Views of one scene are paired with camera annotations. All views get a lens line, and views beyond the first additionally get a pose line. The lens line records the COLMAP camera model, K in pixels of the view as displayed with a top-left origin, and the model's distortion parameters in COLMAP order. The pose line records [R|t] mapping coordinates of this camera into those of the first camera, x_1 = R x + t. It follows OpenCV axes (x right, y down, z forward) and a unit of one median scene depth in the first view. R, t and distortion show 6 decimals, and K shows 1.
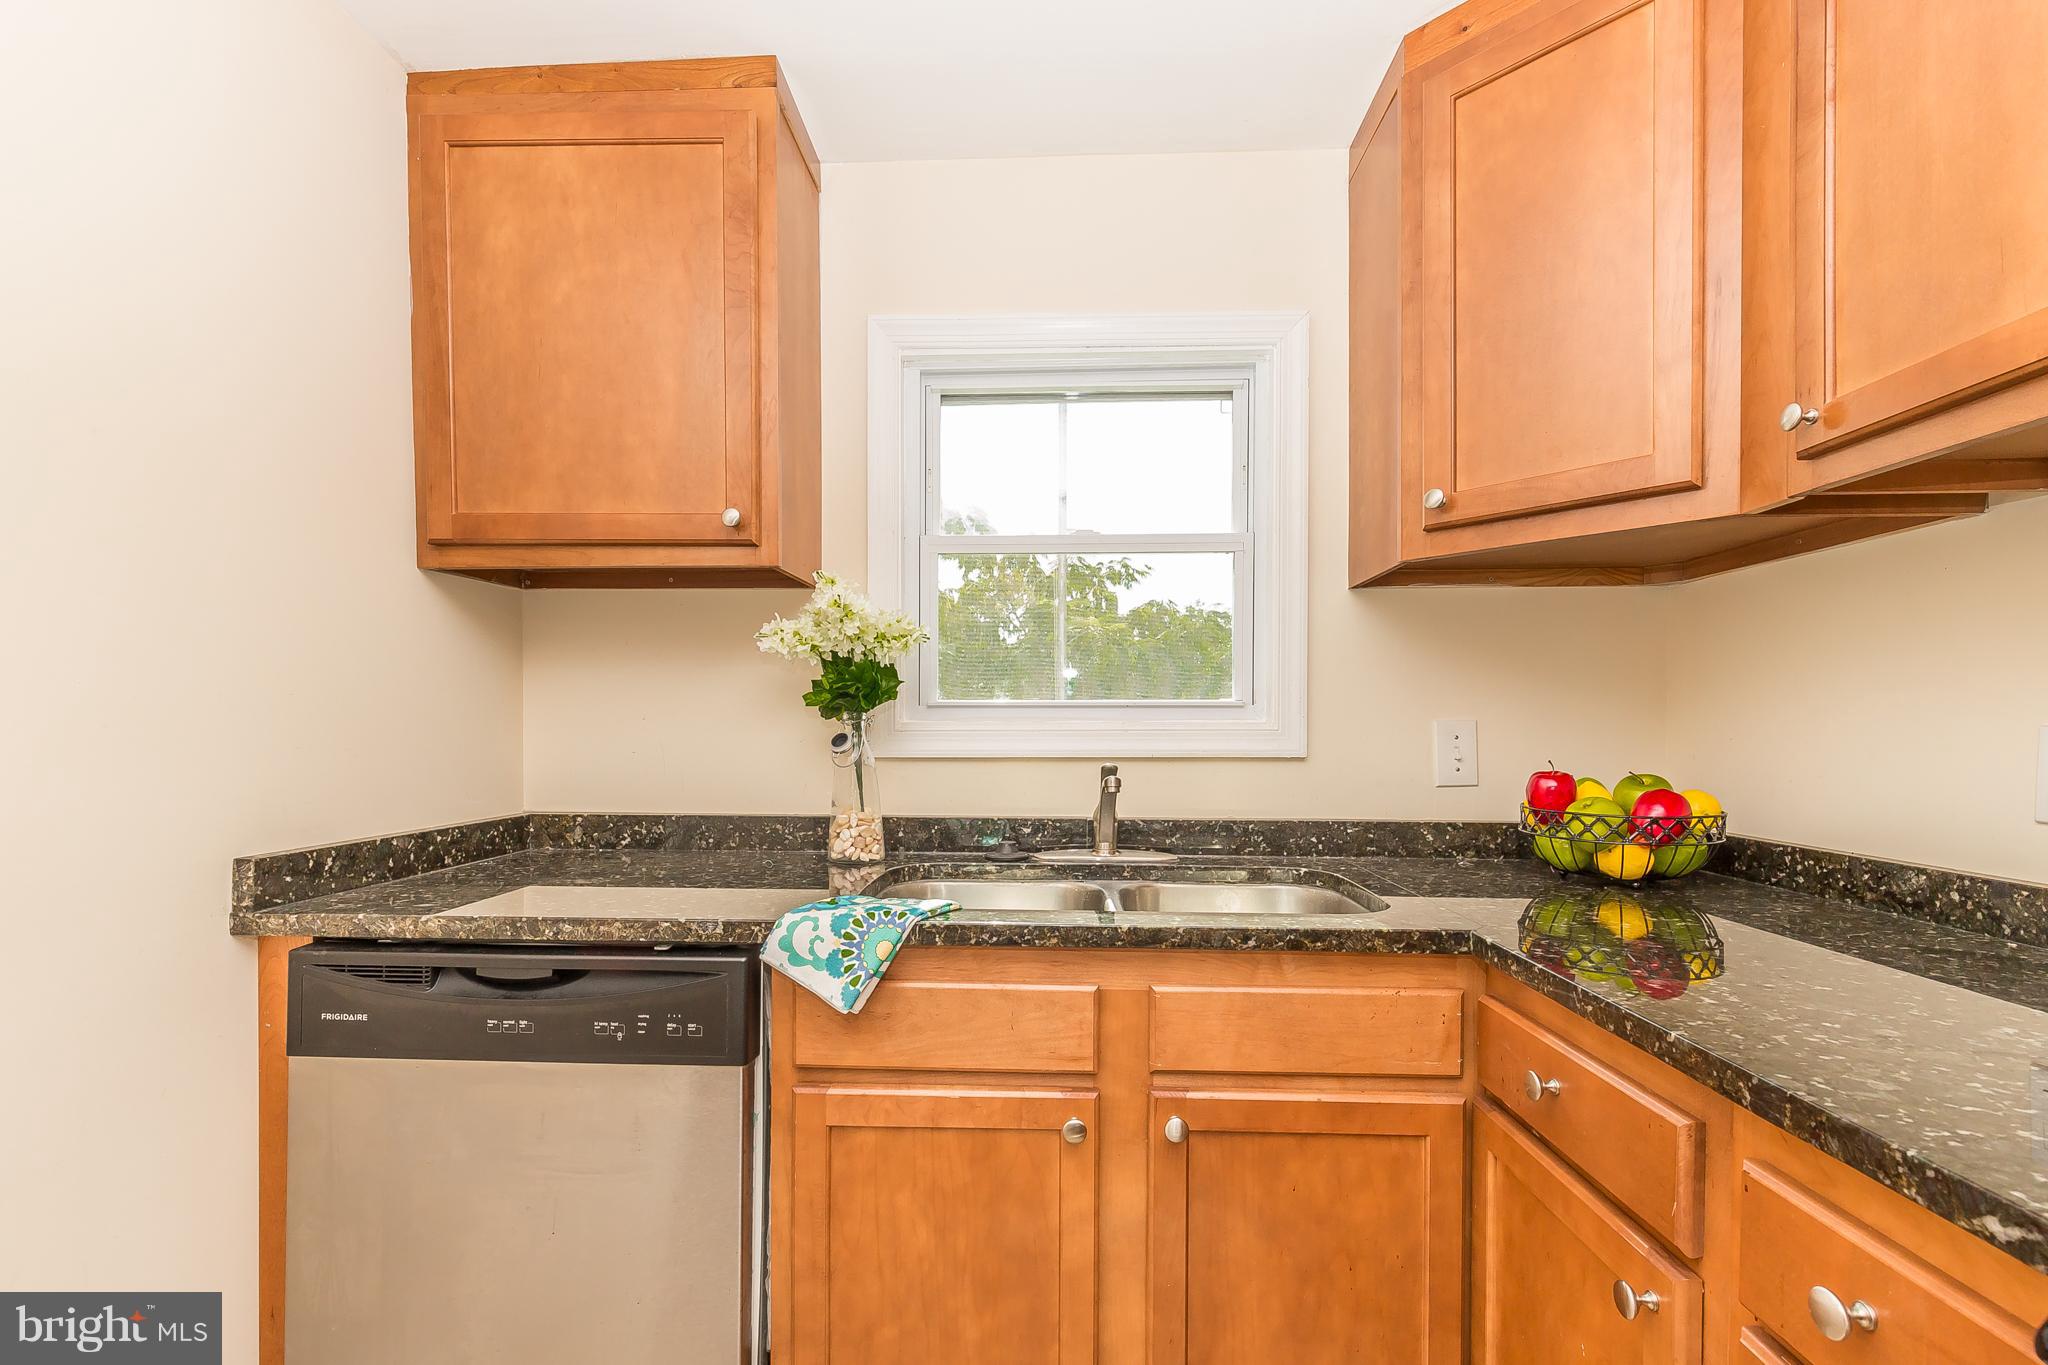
lens RADIAL K [[943.5, 0, 1016.5], [0, 943.5, 734.1], [0, 0, 1]] dist [-0.001087, -0.000433]
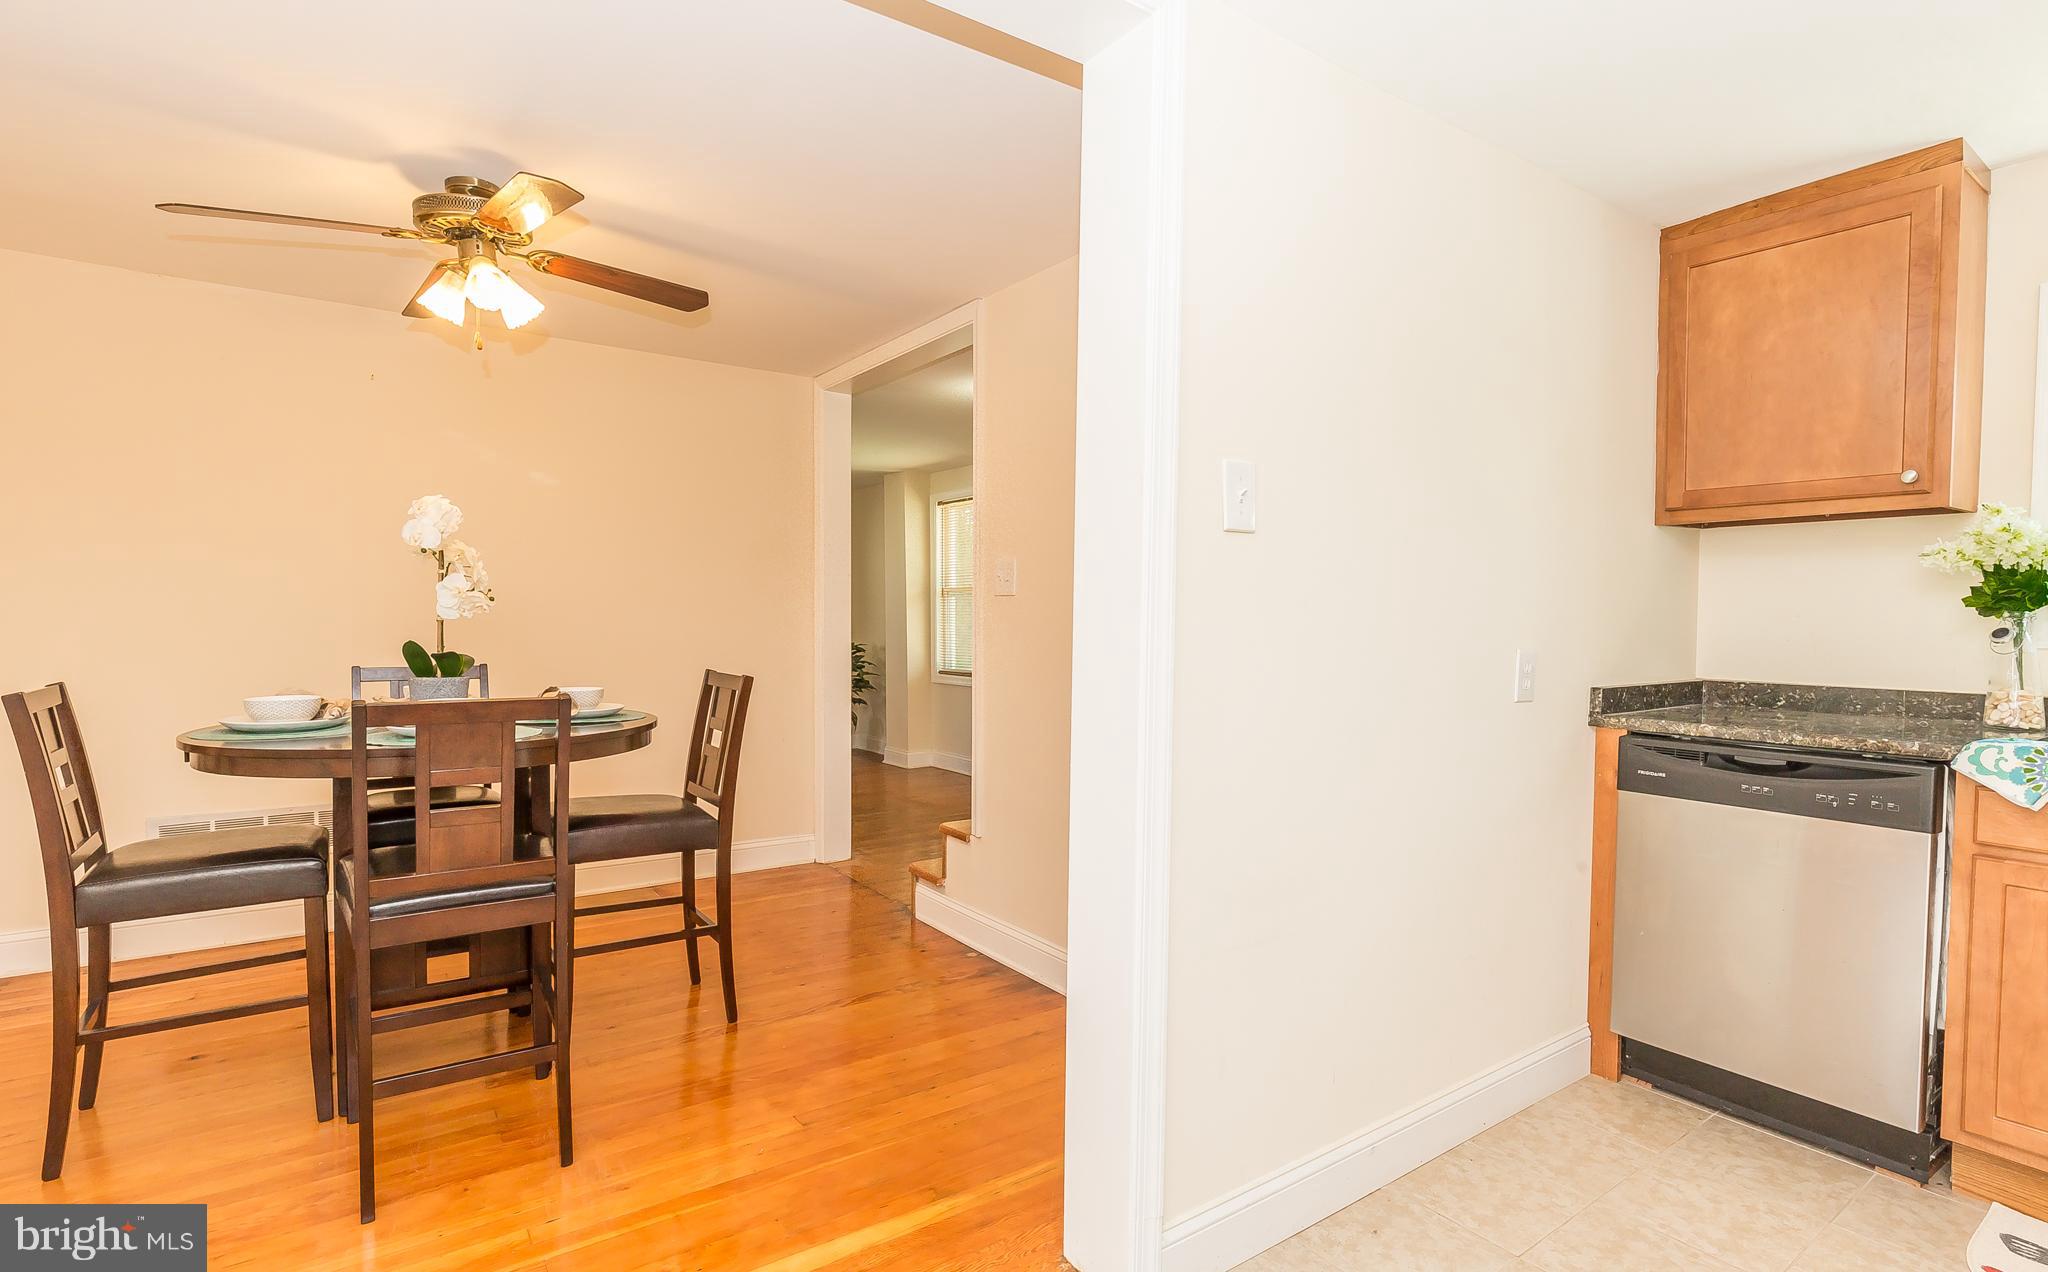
lens RADIAL K [[995.1, 0, 1018.4], [0, 995.1, 649.9], [0, 0, 1]] dist [-0.001224, 0.000623]
pose [[0.624947, 0.028189, -0.780158, 0.038735], [-0.010625, 0.999562, 0.027606, 0.006684], [0.780595, -0.008963, 0.624973, -1.004562]]
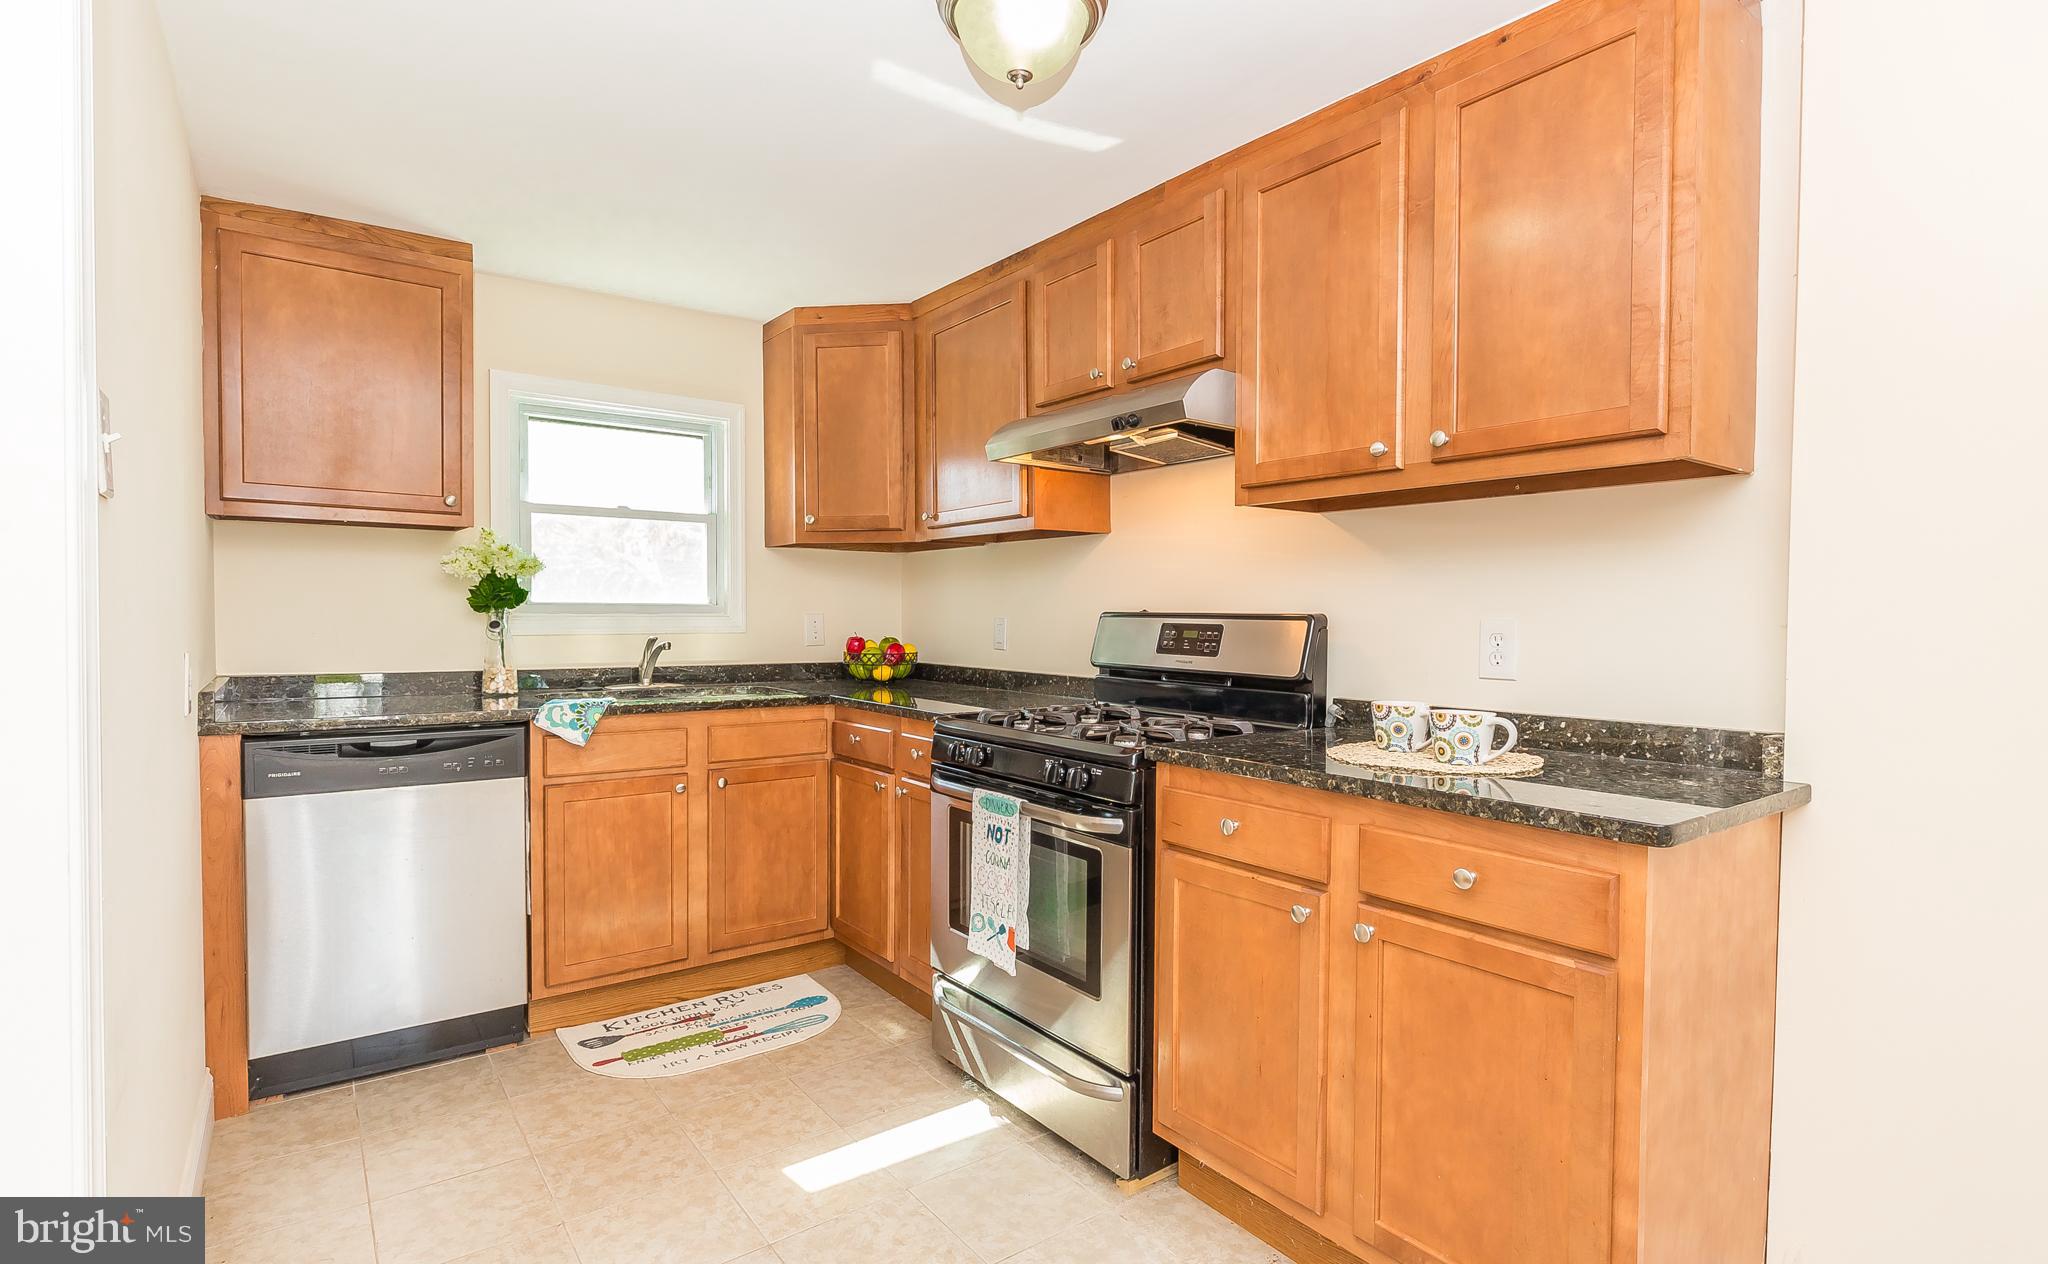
lens RADIAL K [[971.1, 0, 1032.1], [0, 971.1, 646.4], [0, 0, 1]] dist [0.000561, 0.000291]
pose [[0.764873, -0.018940, 0.643903, -0.649549], [0.001283, 0.999610, 0.027880, -0.003175], [-0.644180, -0.020498, 0.764599, -1.123790]]
